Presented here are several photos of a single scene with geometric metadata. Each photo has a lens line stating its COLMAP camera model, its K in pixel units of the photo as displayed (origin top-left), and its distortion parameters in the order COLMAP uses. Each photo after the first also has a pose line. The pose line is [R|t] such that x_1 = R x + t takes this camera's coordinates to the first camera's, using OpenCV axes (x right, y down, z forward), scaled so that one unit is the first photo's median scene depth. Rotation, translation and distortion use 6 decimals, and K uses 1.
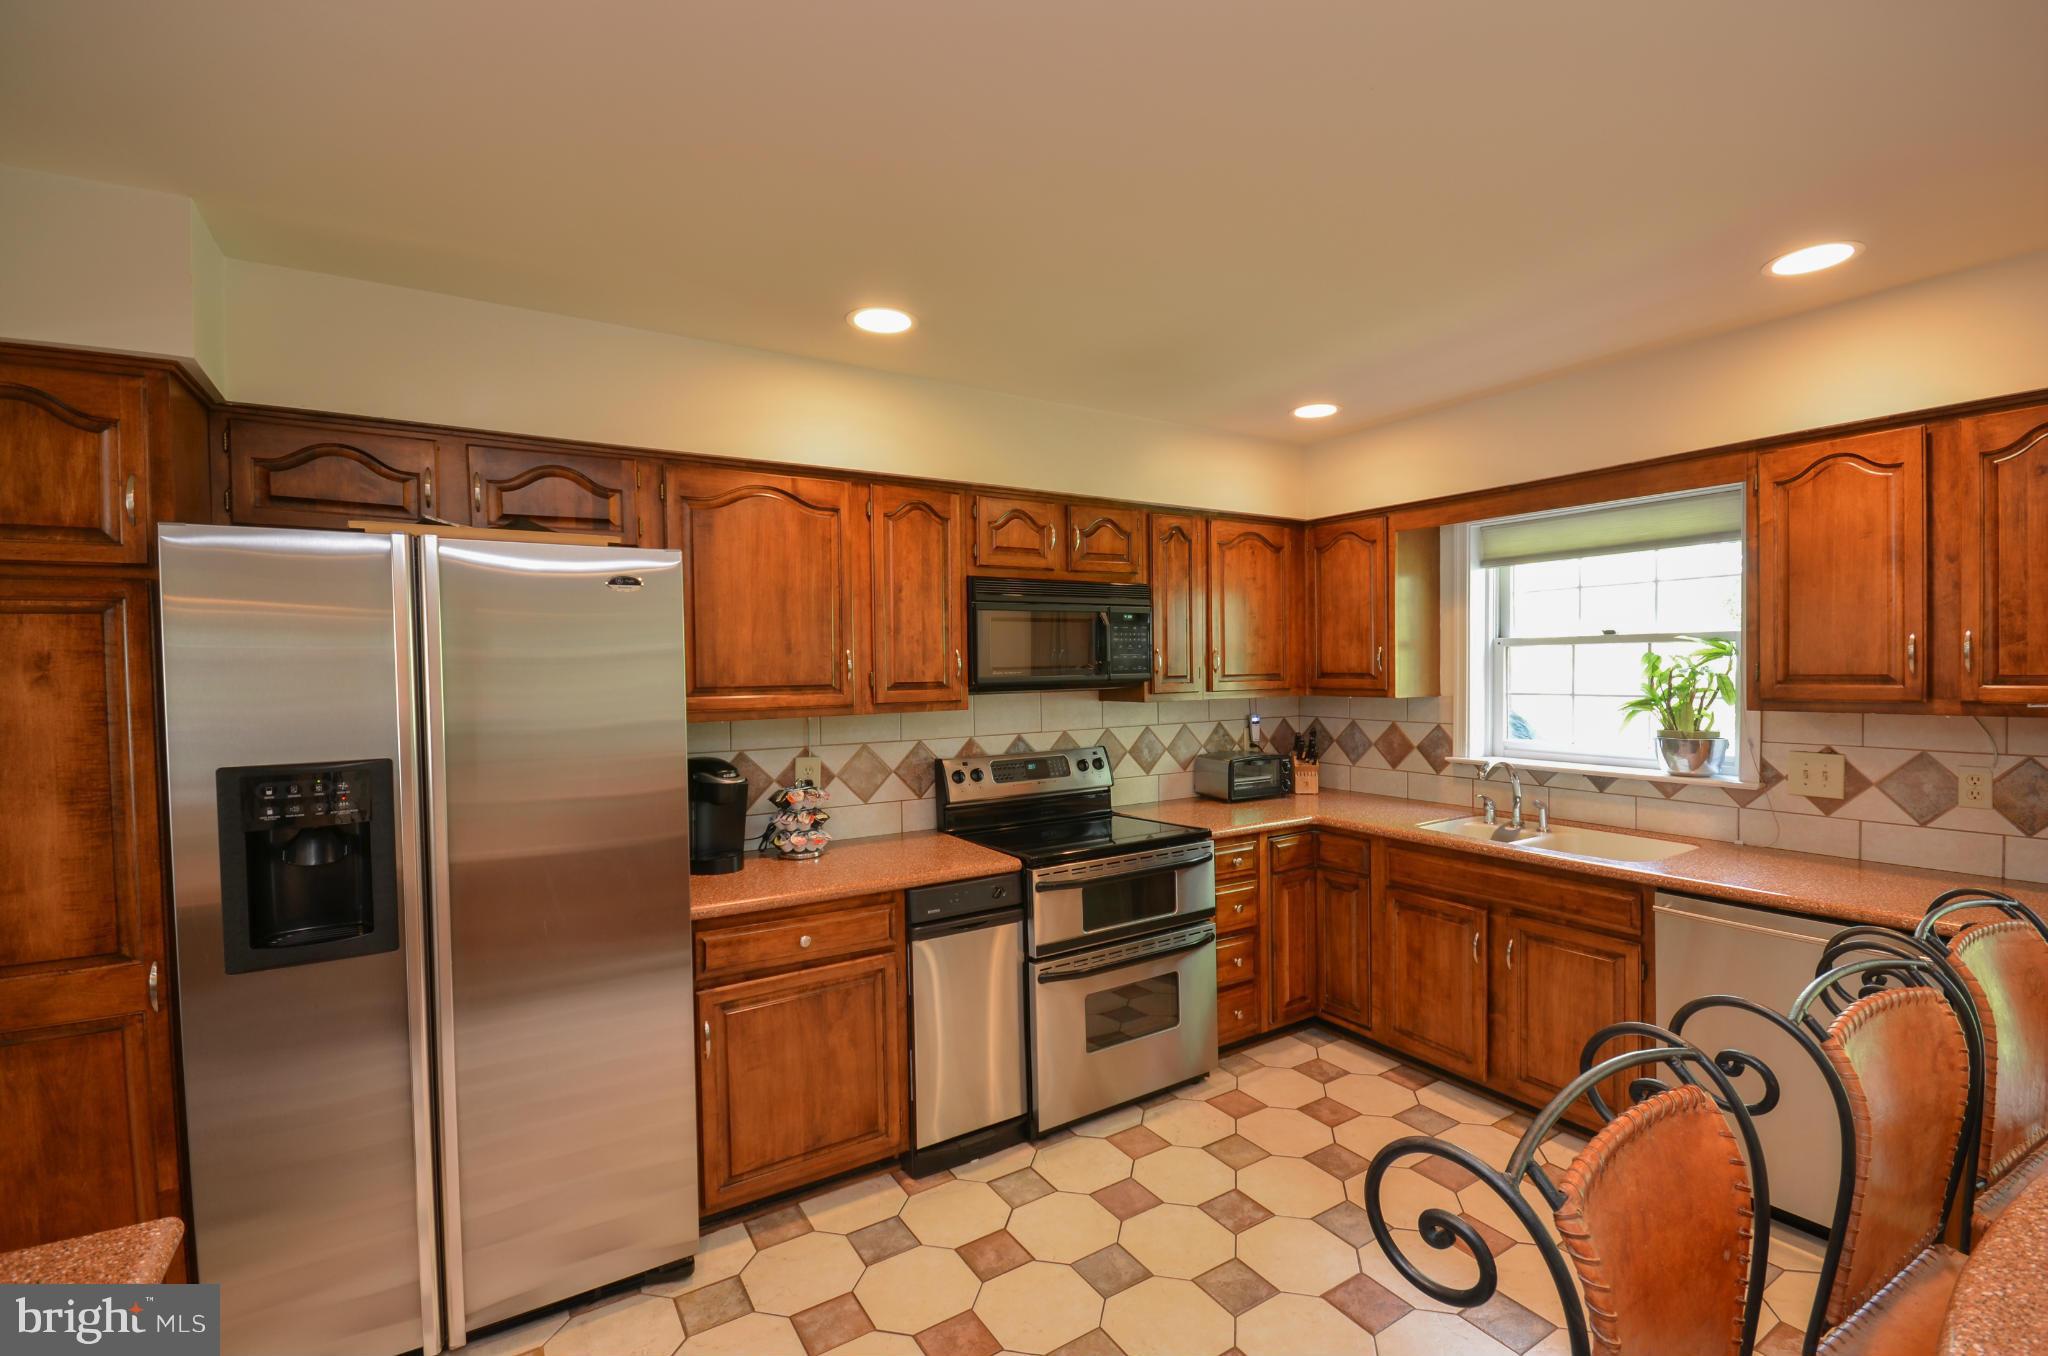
lens RADIAL K [[891.9, 0, 1044.4], [0, 891.9, 687.2], [0, 0, 1]] dist [-0.000396, -0.005282]
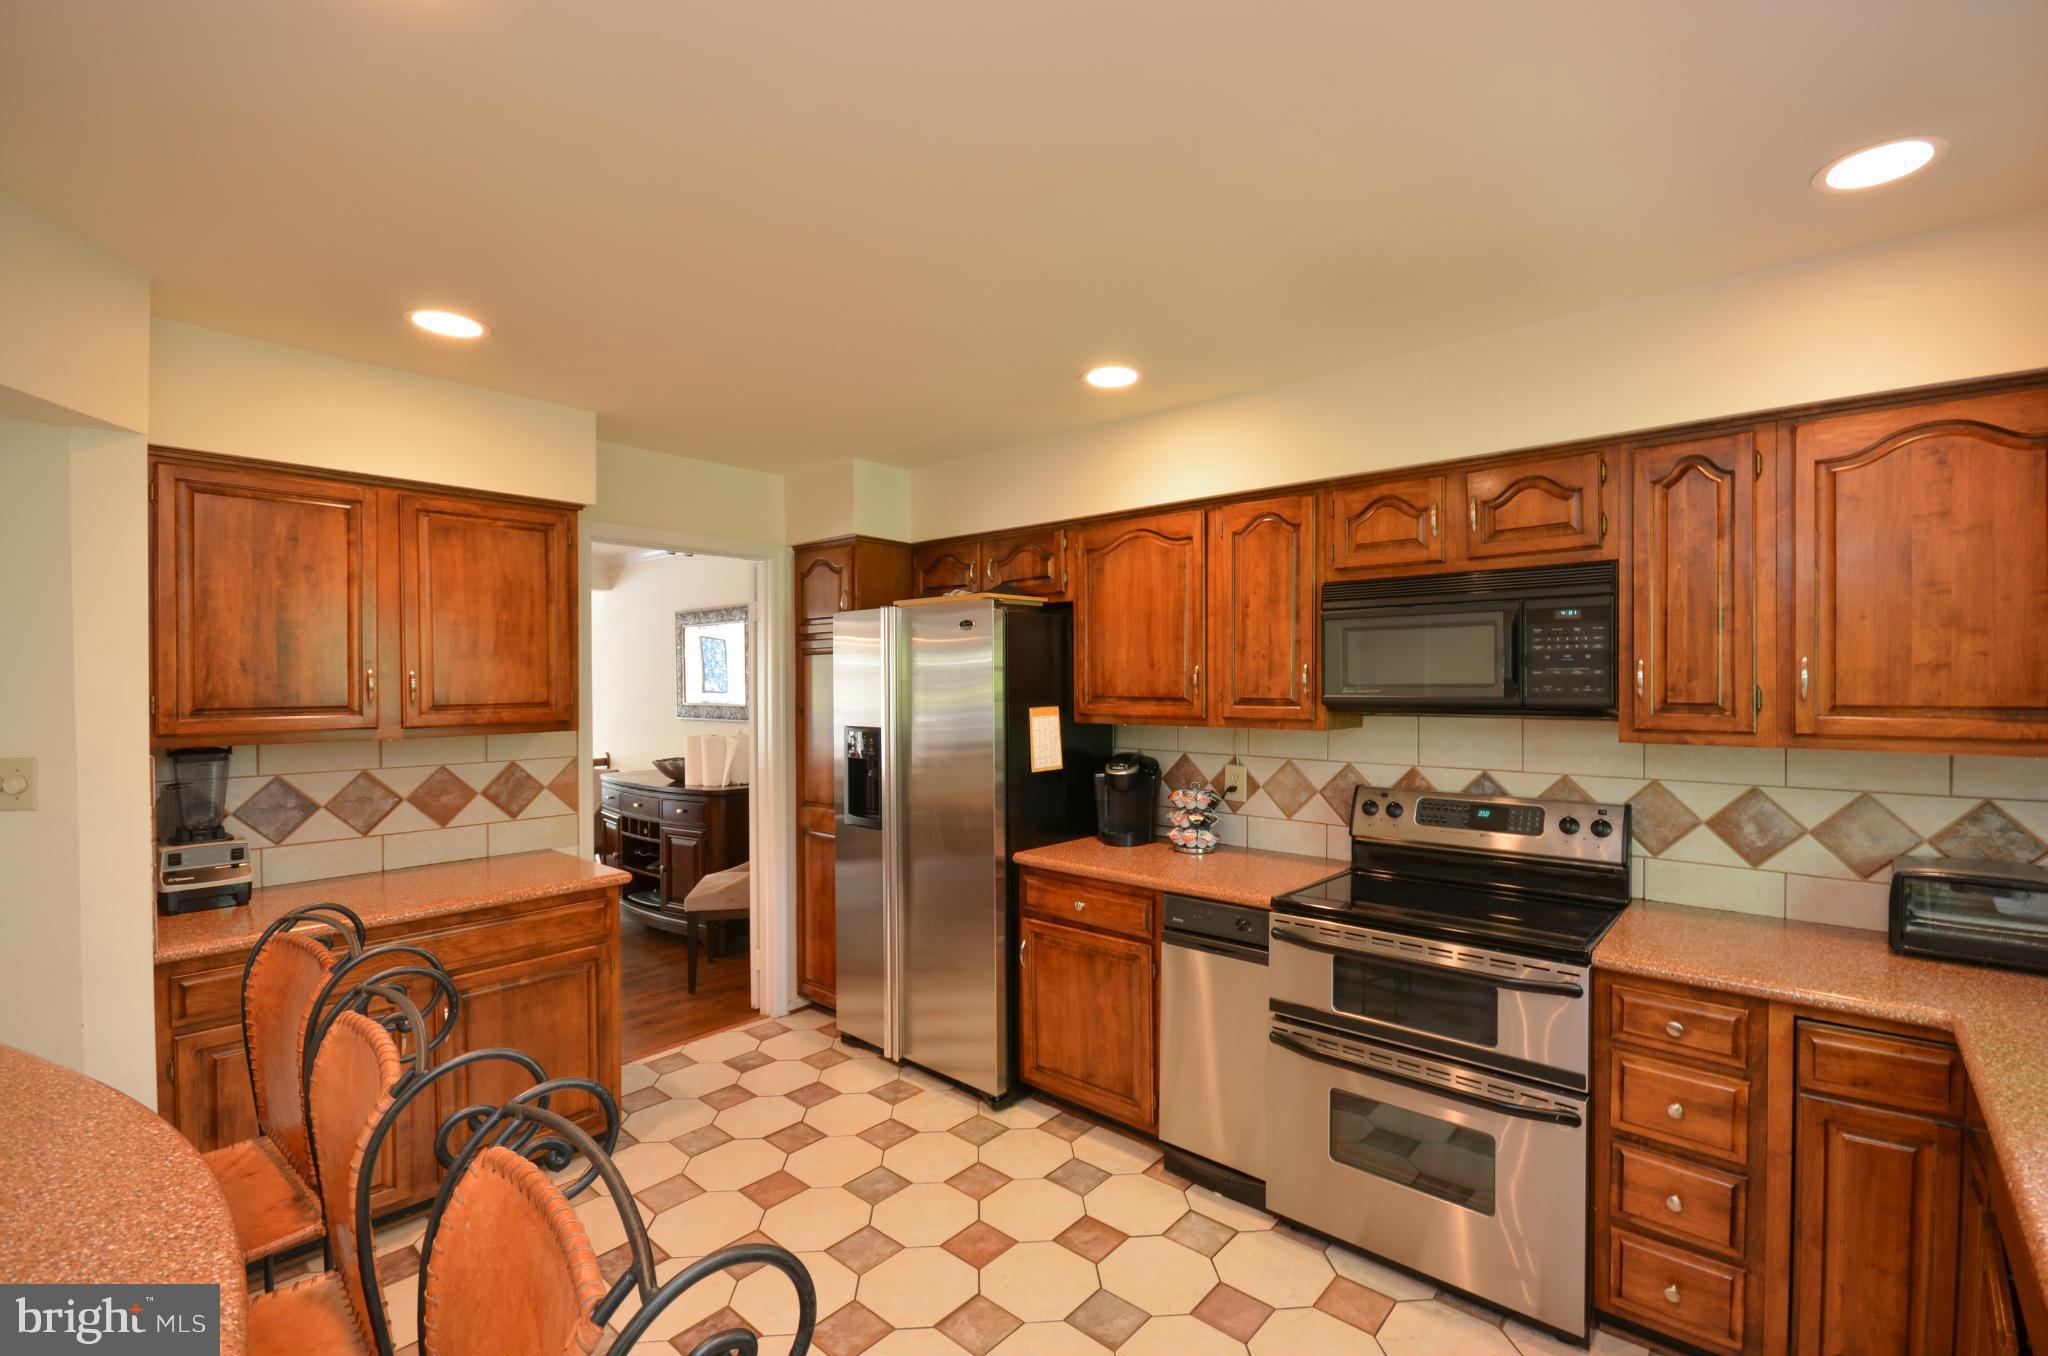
lens RADIAL K [[891.9, 0, 1044.4], [0, 891.9, 687.2], [0, 0, 1]] dist [-0.000396, -0.005282]
pose [[0.285610, 0.020726, -0.958122, 0.717121], [-0.025486, 0.999577, 0.014026, -0.025000], [0.958007, 0.020413, 0.286017, 0.486313]]
